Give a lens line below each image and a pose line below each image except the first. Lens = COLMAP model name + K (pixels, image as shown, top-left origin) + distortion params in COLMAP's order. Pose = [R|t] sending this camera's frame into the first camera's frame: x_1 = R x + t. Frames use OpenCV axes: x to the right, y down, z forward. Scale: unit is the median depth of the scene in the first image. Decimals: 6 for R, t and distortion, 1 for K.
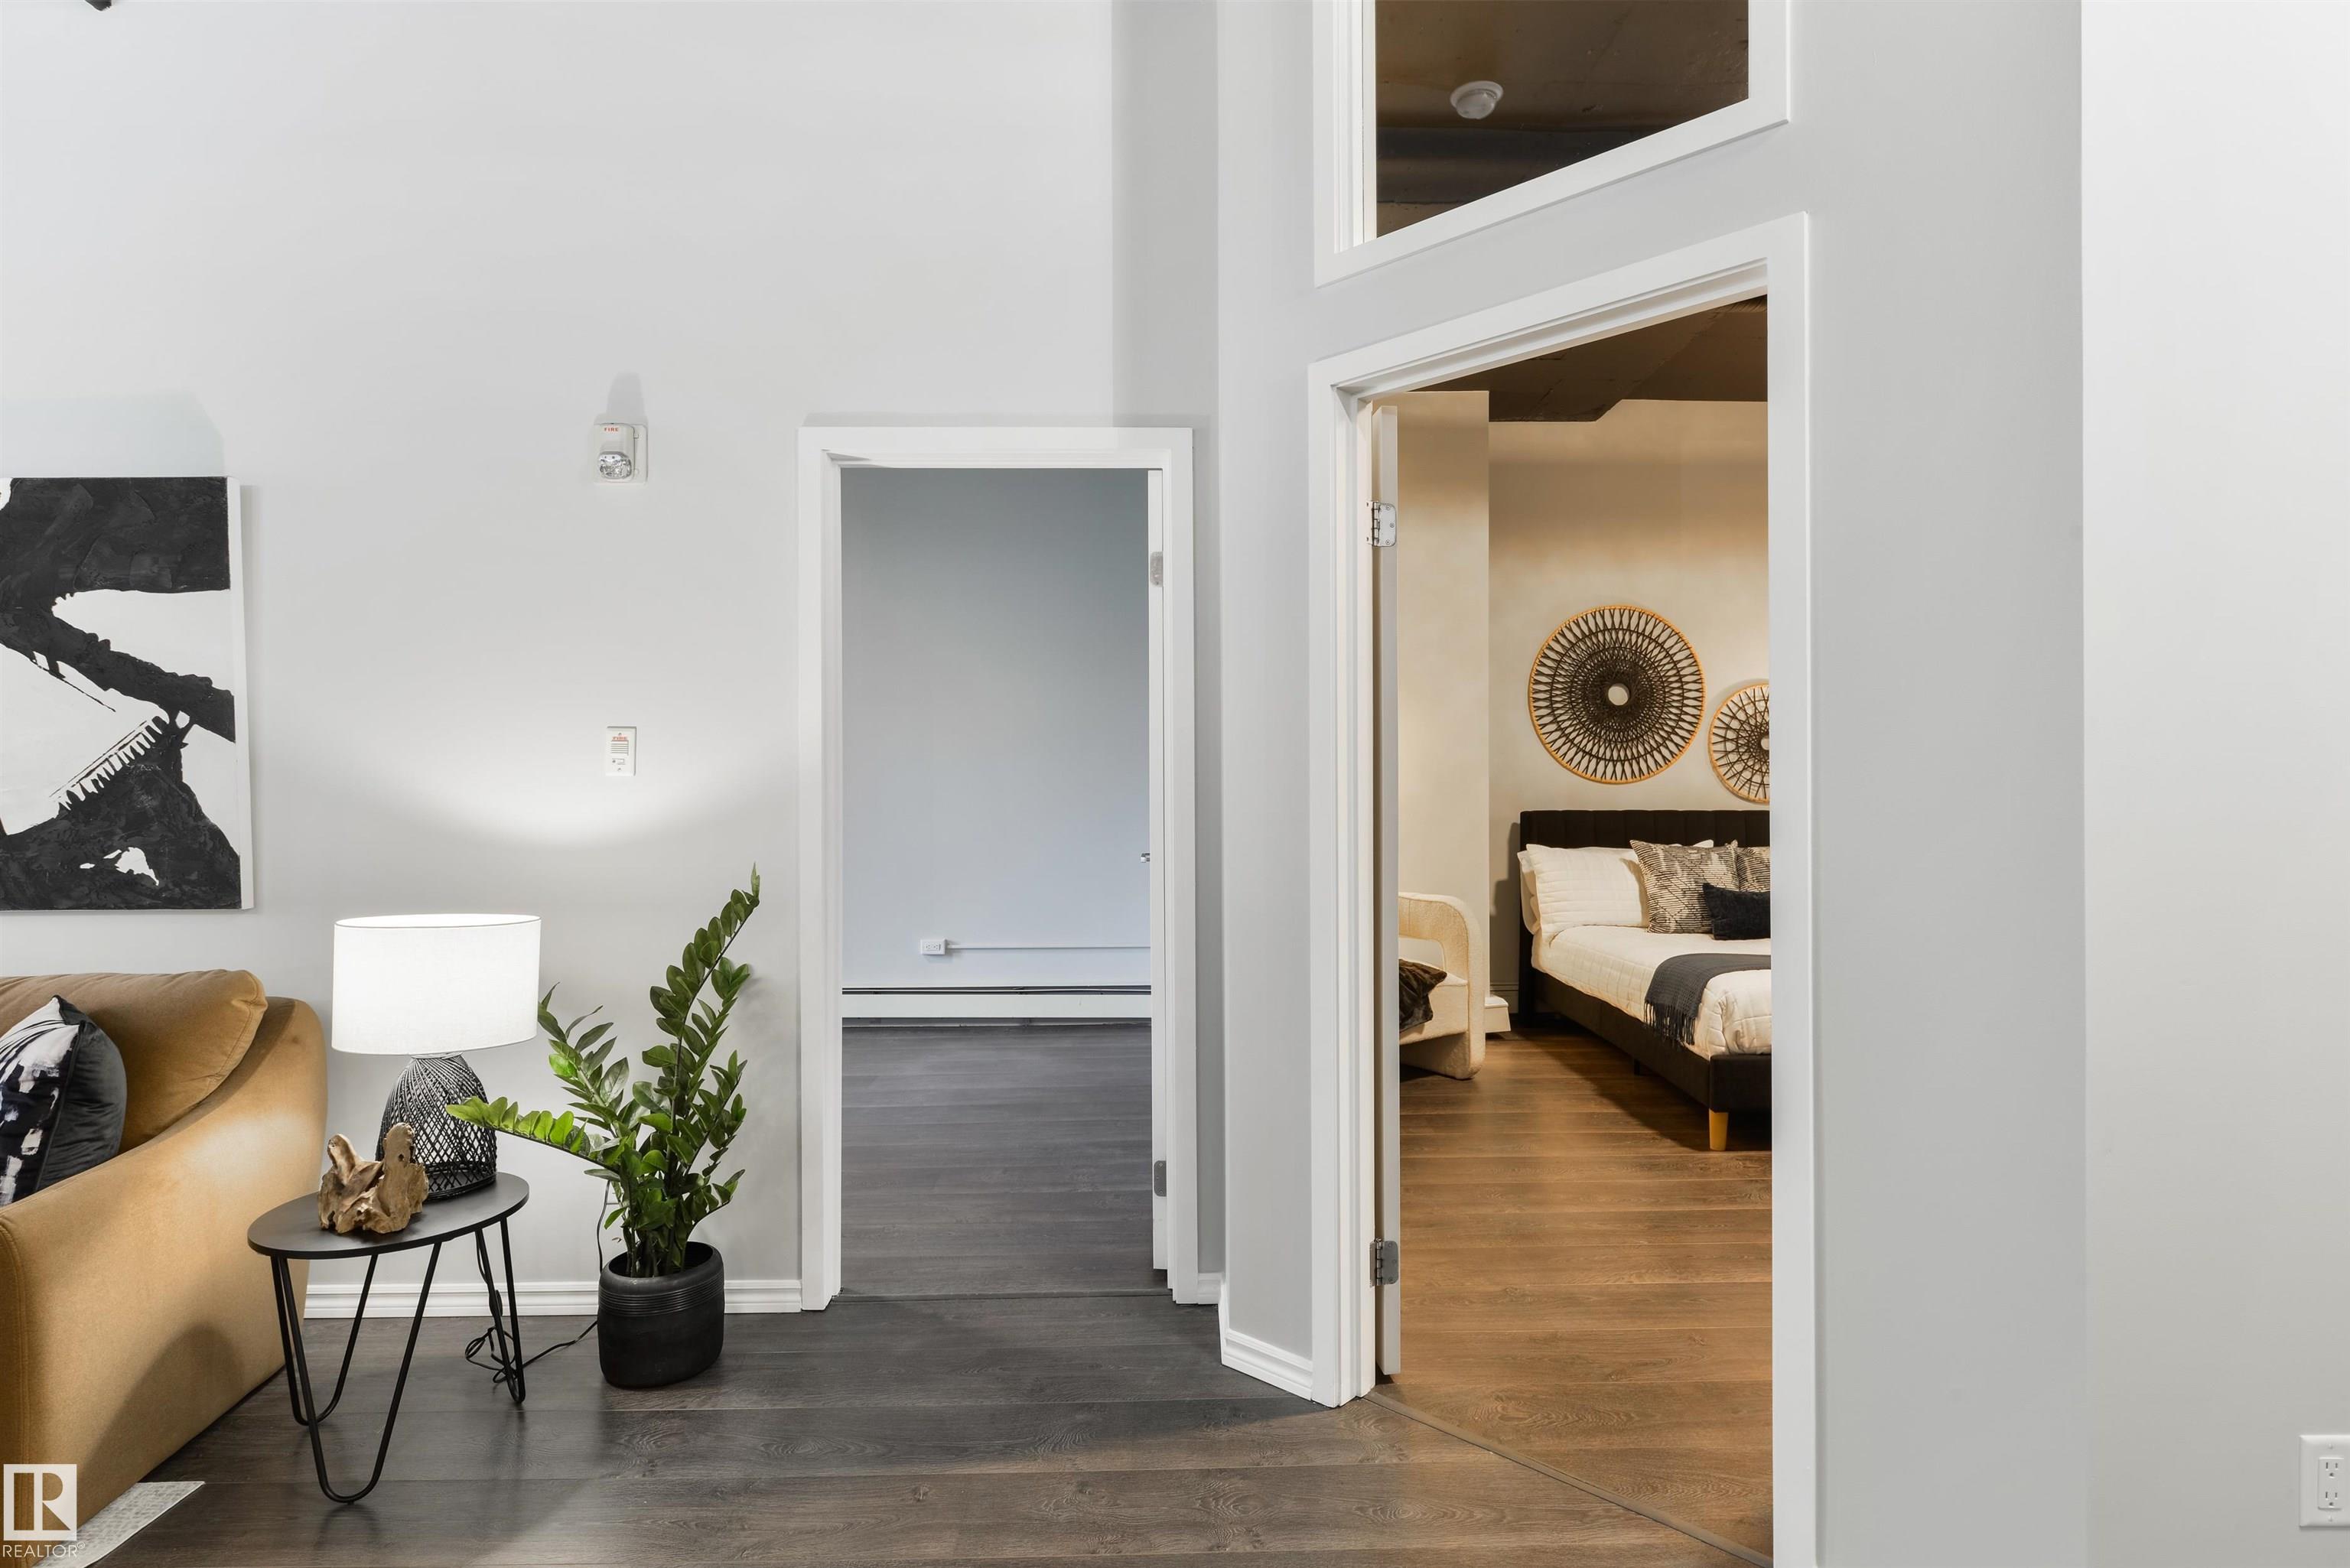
lens RADIAL K [[1223.4, 0, 1169.9], [0, 1223.4, 782.4], [0, 0, 1]] dist [-0.000685, -0.001391]
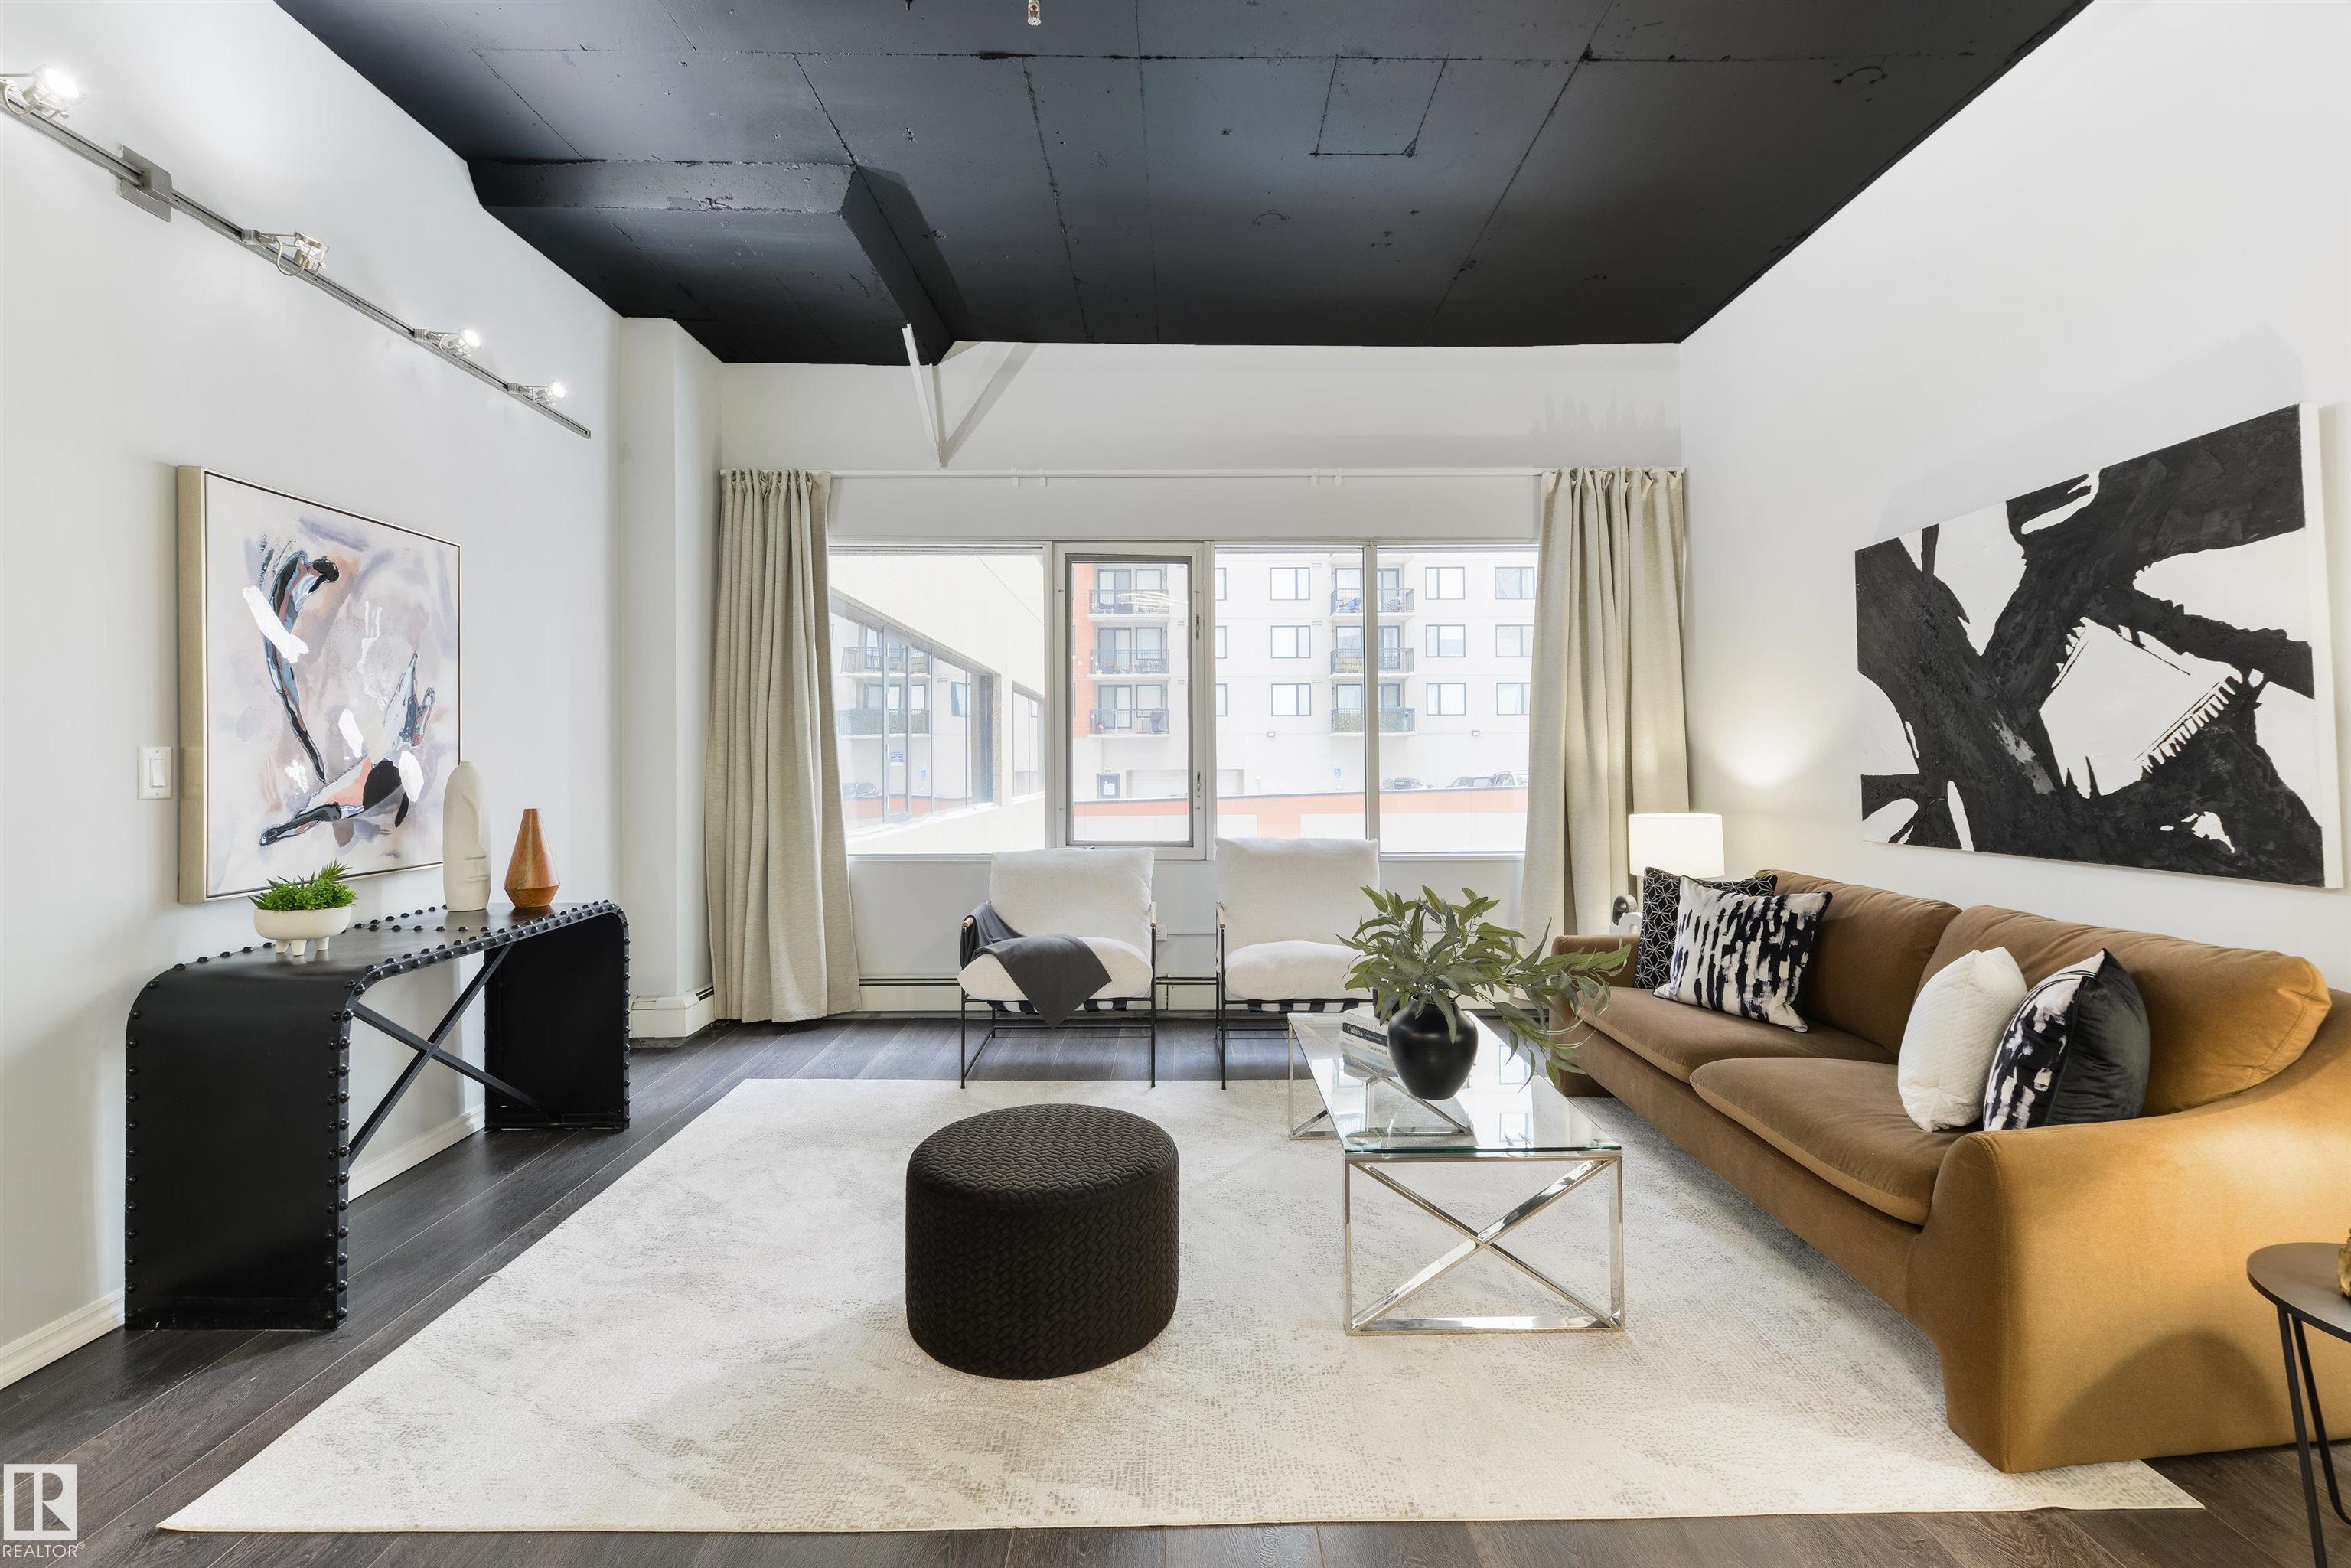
lens RADIAL K [[1062.3, 0, 1175.5], [0, 1062.3, 755.1], [0, 0, 1]] dist [-0.002045, -0.000642]
pose [[-0.012885, -0.005936, -0.999899, 0.012763], [0.010940, 0.999922, -0.006078, 0.003627], [0.999857, -0.011017, -0.012819, 0.183580]]
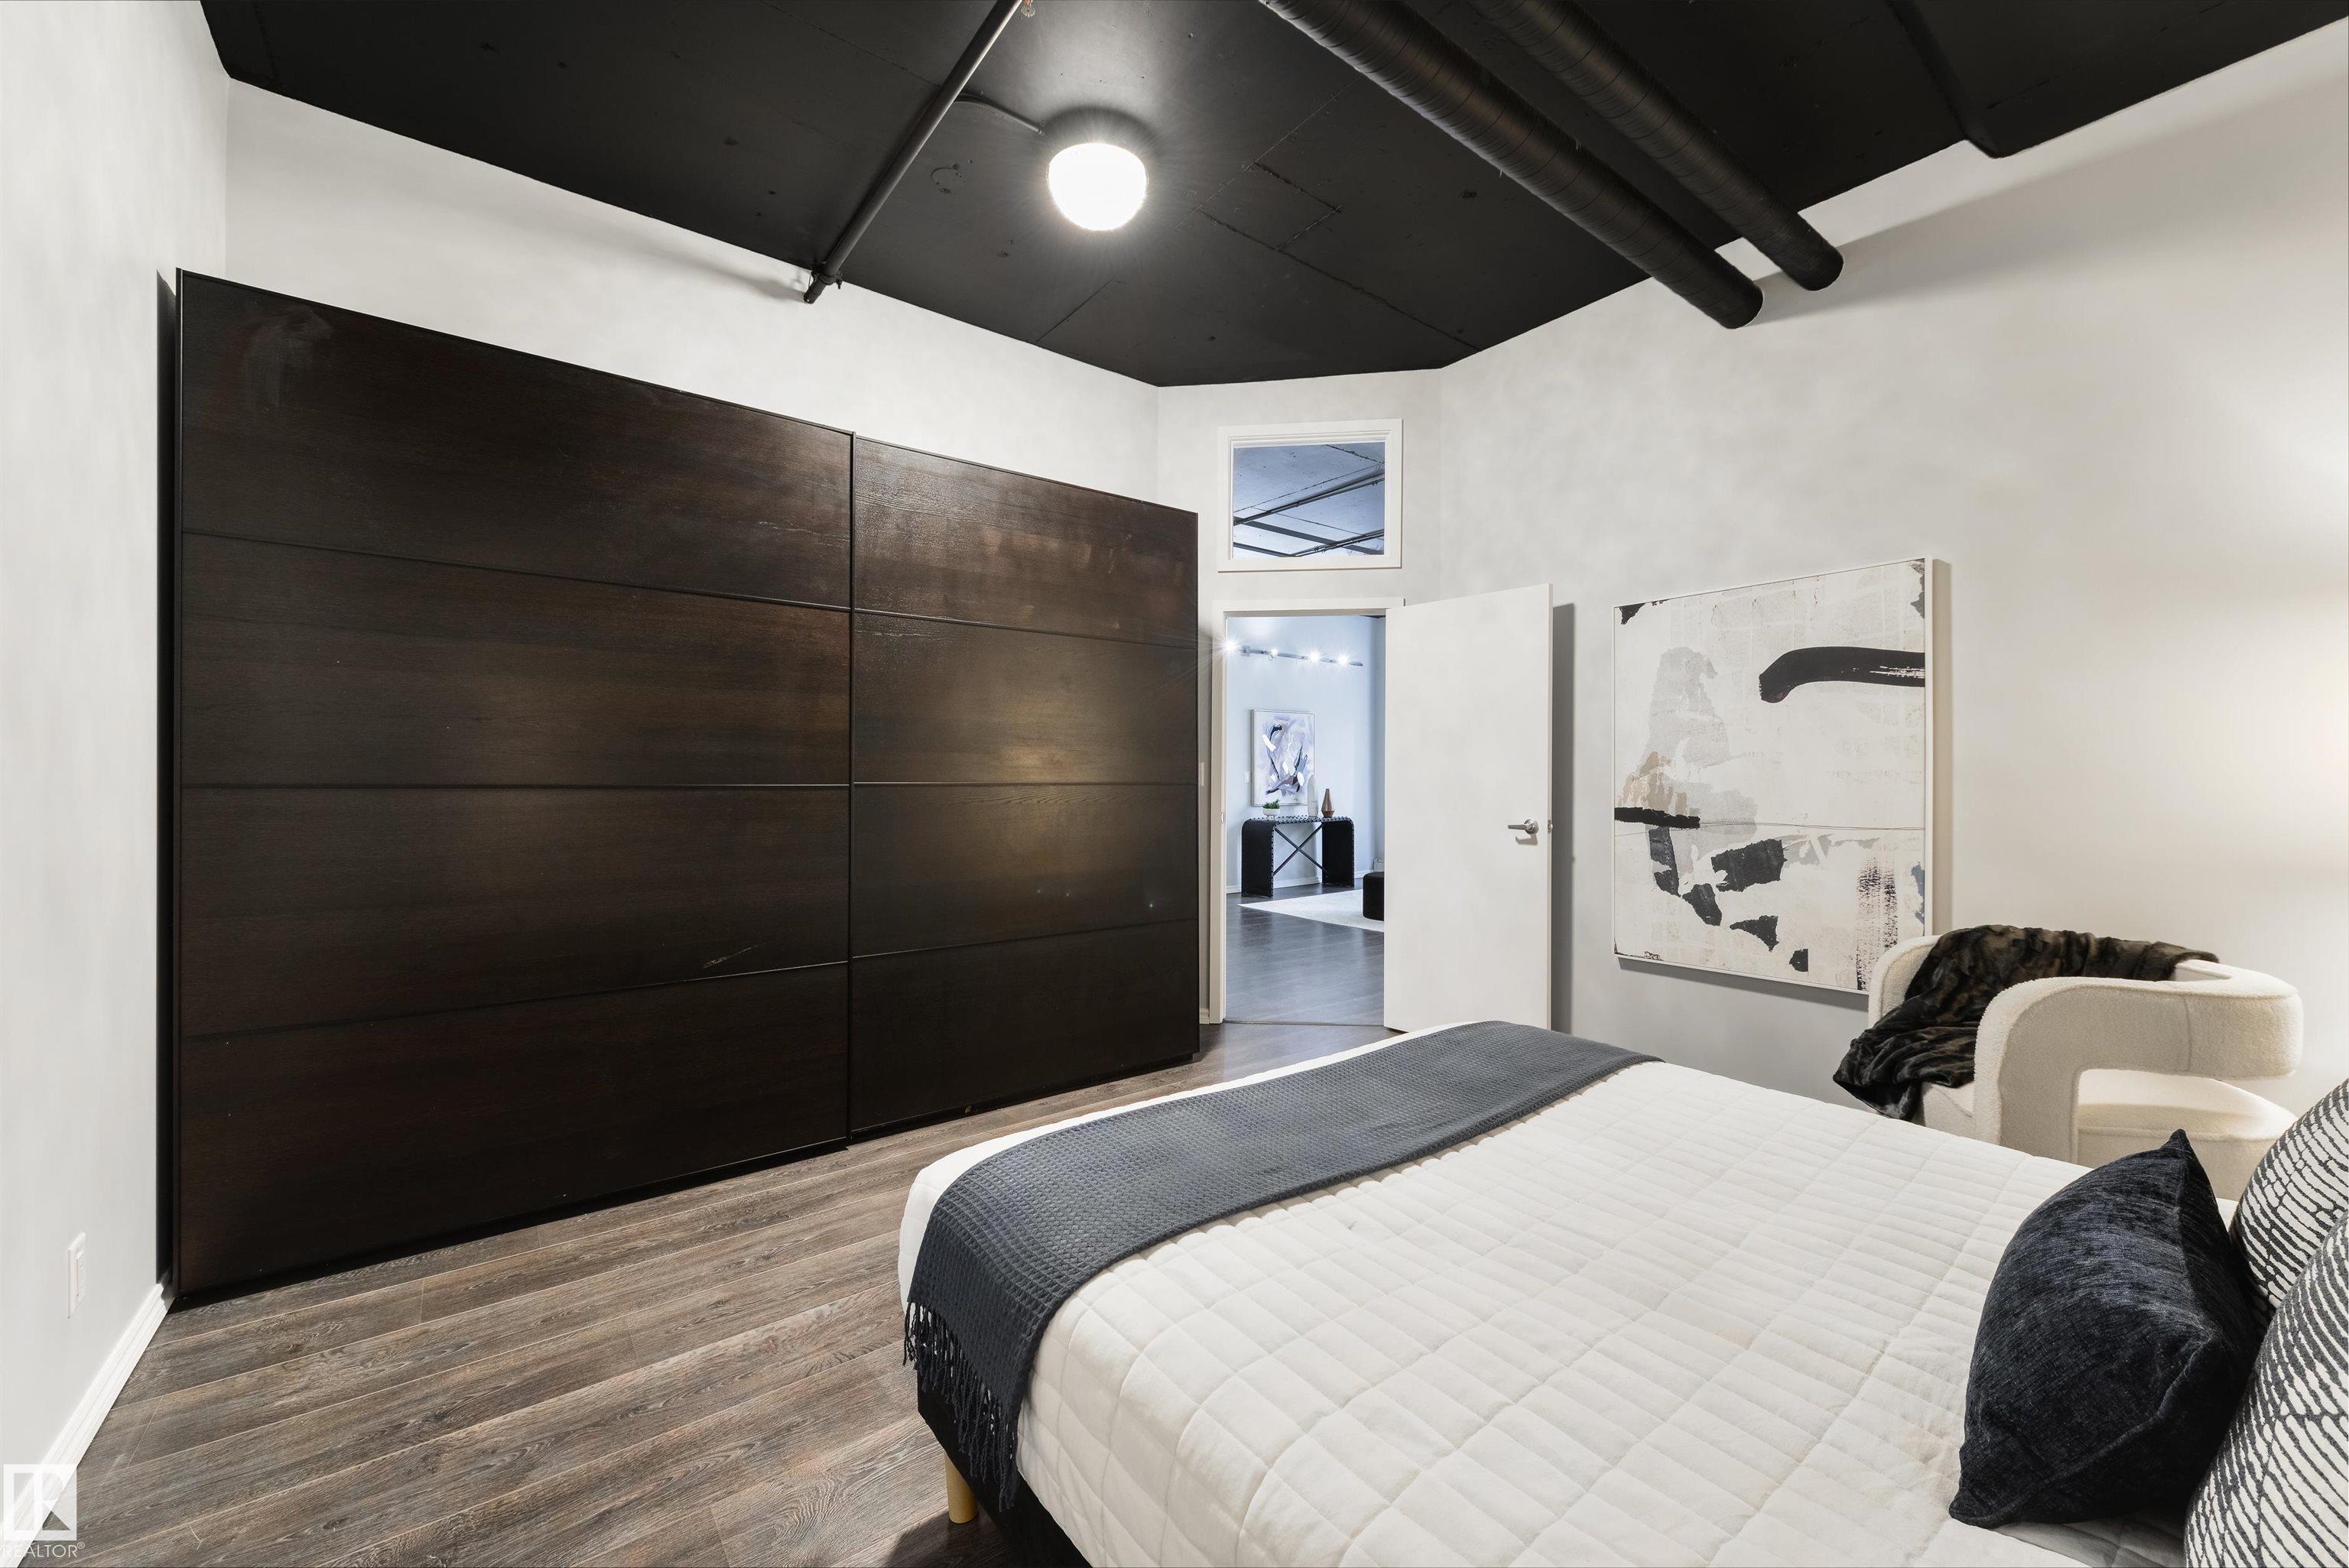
lens RADIAL K [[879.0, 0, 1178.0], [0, 879.0, 779.9], [0, 0, 1]] dist [0.025965, 0.000443]
pose [[-0.804004, -0.001871, -0.594621, 1.232949], [0.002334, 0.999977, -0.006302, 0.030921], [0.594619, -0.006455, -0.803982, 1.715332]]
